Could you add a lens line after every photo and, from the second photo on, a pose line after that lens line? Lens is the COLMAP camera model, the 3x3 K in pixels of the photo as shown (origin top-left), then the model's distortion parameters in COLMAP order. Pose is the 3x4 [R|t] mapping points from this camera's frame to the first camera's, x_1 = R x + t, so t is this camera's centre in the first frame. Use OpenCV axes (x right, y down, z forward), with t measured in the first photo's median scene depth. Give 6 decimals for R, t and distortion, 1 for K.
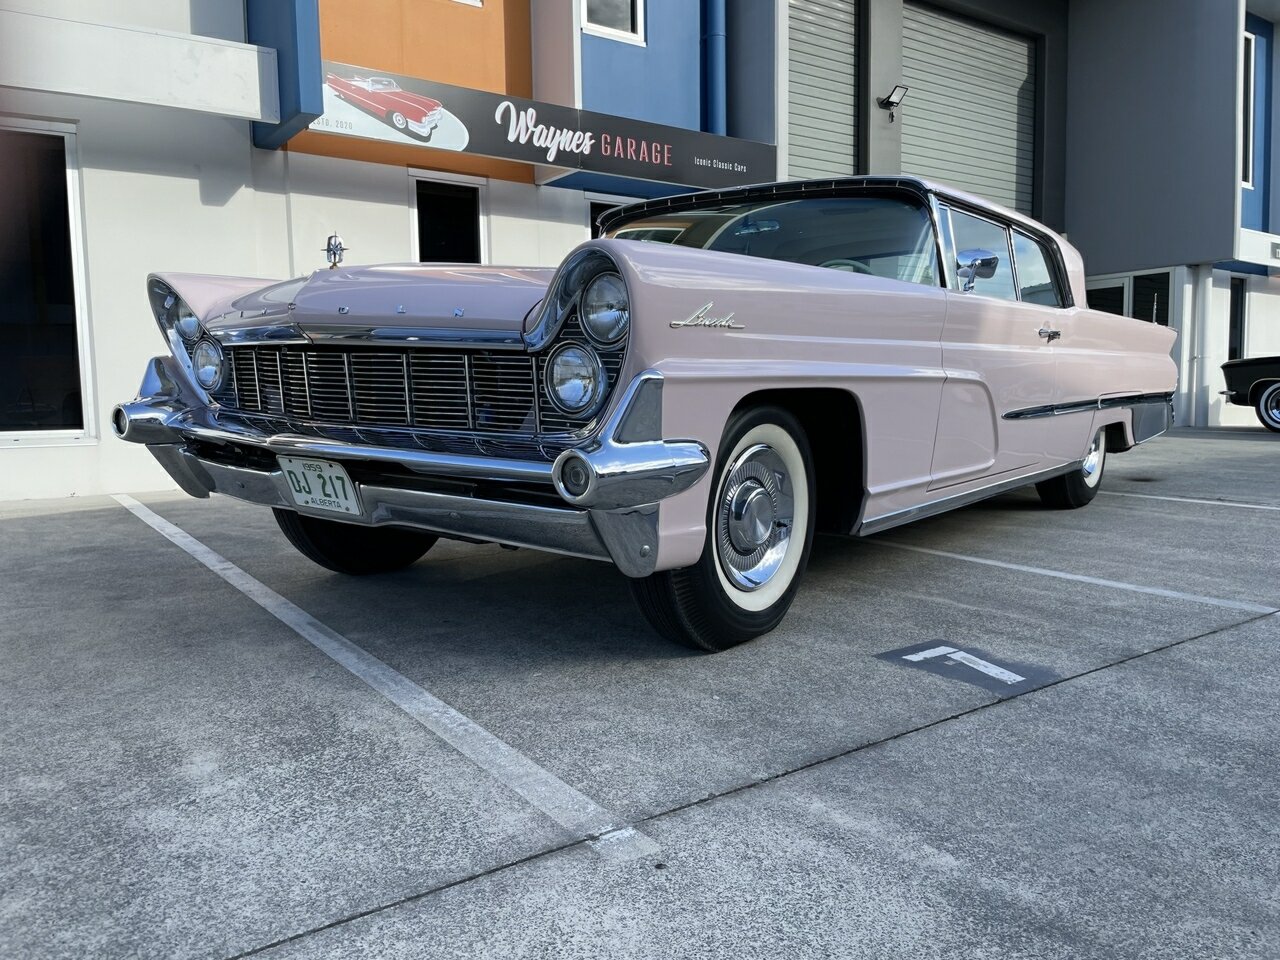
lens RADIAL K [[978.7, 0, 626.3], [0, 978.7, 488.0], [0, 0, 1]] dist [0.082864, -0.118140]
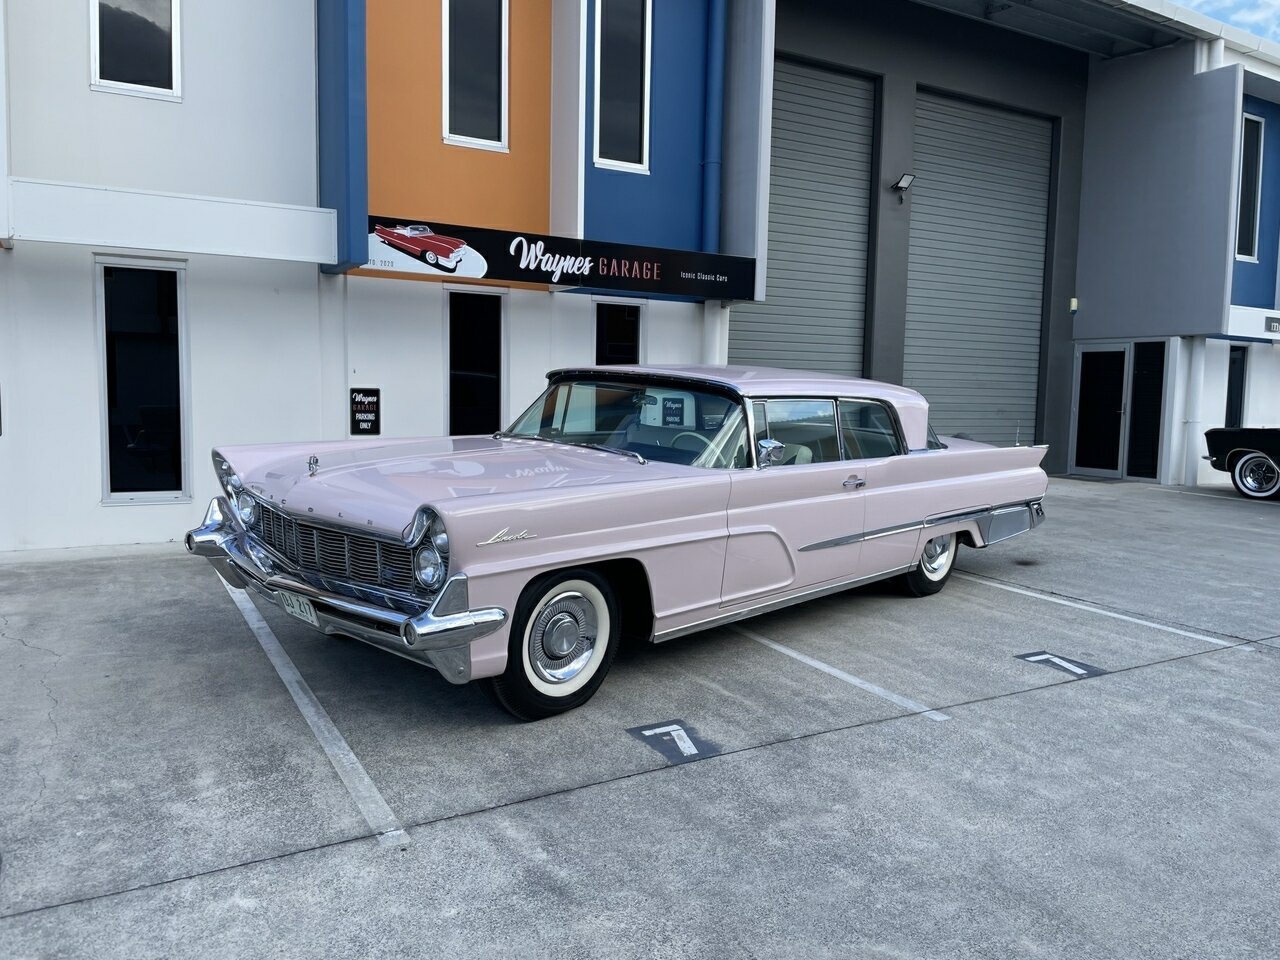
lens RADIAL K [[974.2, 0, 647.4], [0, 974.2, 473.8], [0, 0, 1]] dist [0.087835, -0.119971]
pose [[0.996042, 0.044575, -0.076902, 0.315272], [-0.044752, 0.998998, -0.000583, -0.201428], [0.076799, 0.004022, 0.997039, -0.485255]]
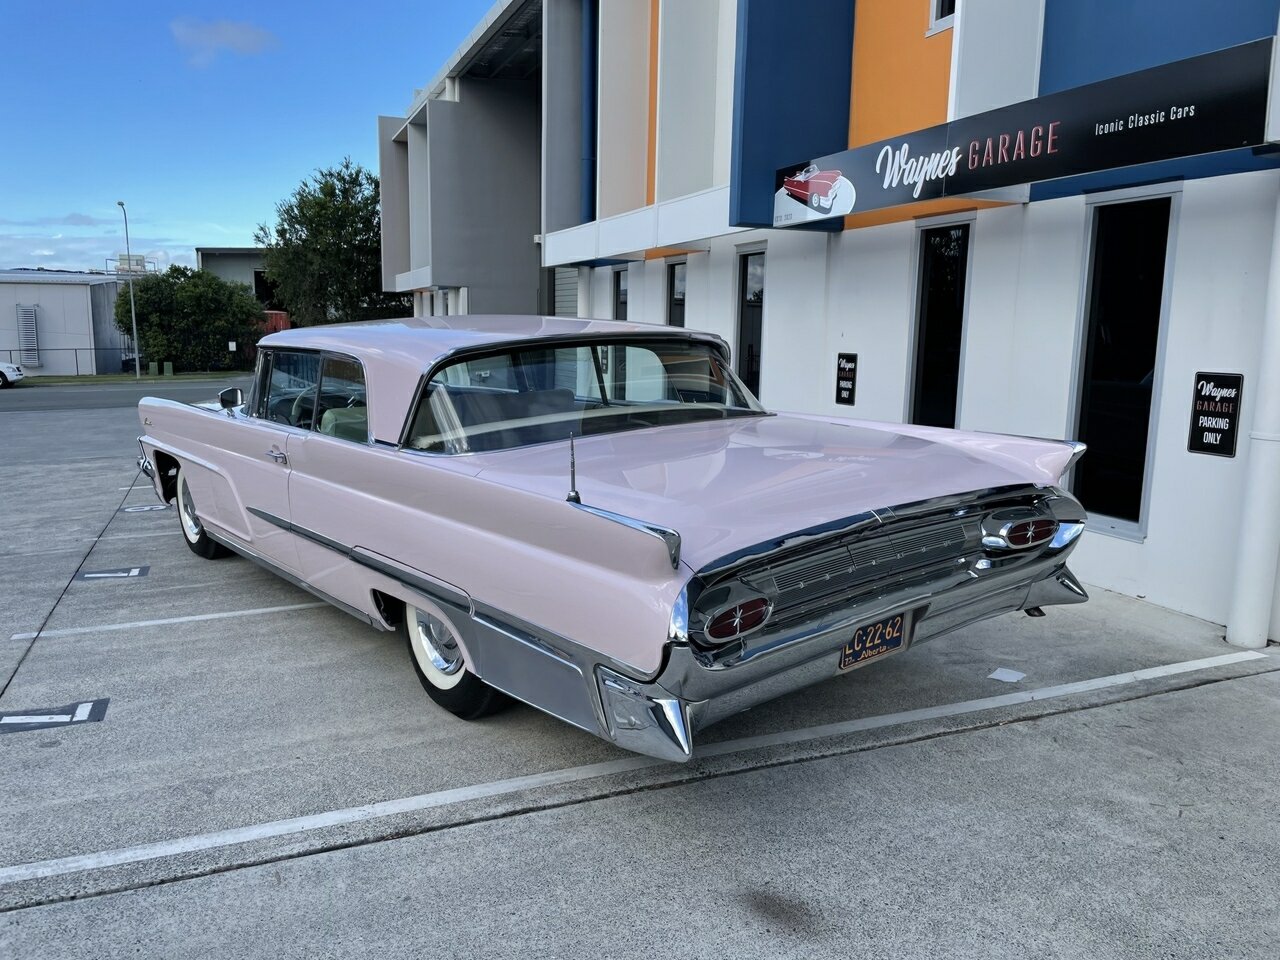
lens RADIAL K [[977.7, 0, 624.7], [0, 977.7, 481.0], [0, 0, 1]] dist [0.084161, -0.114862]
pose [[-0.232449, 0.162128, -0.959000, 1.832477], [-0.101576, 0.976570, 0.189719, -0.493315], [0.967290, 0.141512, -0.210534, 2.100958]]
